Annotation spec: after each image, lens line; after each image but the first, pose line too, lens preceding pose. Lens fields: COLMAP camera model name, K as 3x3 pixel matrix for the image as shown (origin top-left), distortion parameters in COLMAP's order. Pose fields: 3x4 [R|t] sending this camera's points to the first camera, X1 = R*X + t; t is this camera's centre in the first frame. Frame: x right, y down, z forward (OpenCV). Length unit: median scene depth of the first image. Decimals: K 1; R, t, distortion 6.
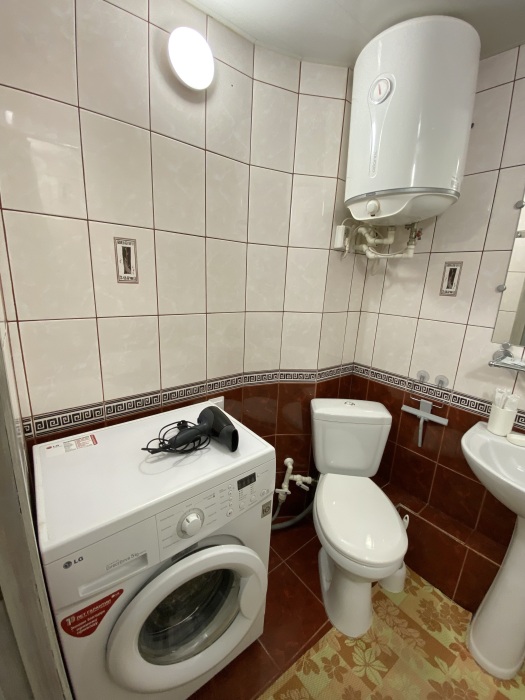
lens RADIAL K [[283.6, 0, 264.1], [0, 283.6, 344.8], [0, 0, 1]] dist [-0.003286, -0.007187]
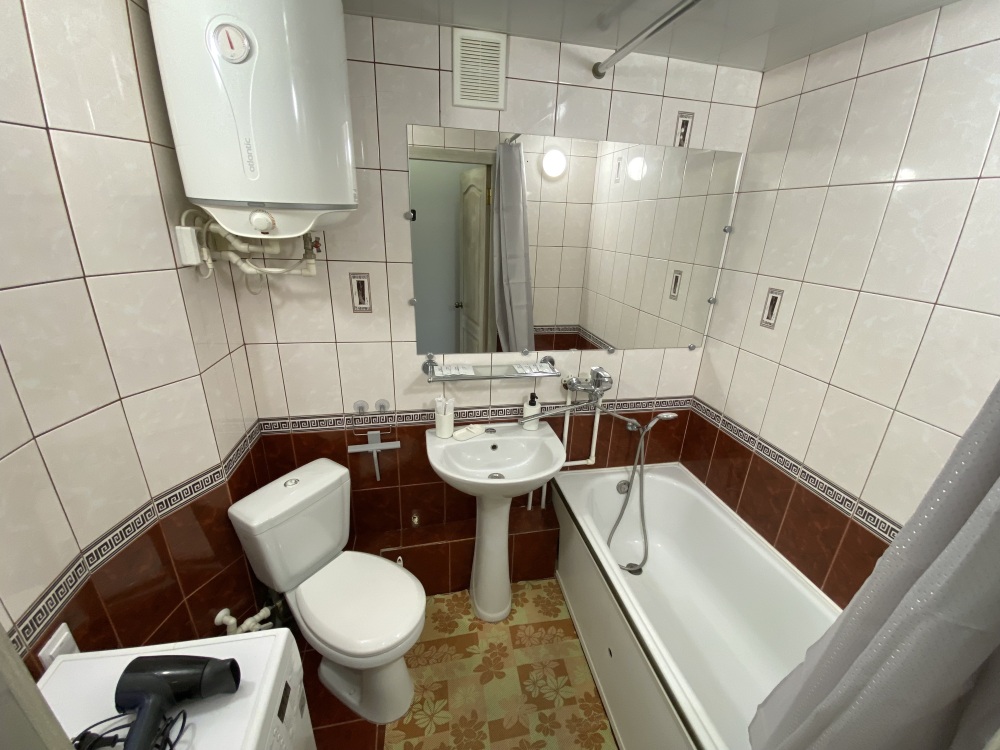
lens RADIAL K [[405.2, 0, 496.0], [0, 405.2, 369.8], [0, 0, 1]] dist [-0.003286, -0.007187]
pose [[0.468415, -0.331212, 0.819076, -0.215333], [0.197963, 0.942847, 0.268050, -0.252563], [-0.861045, 0.036588, 0.507211, 0.041491]]
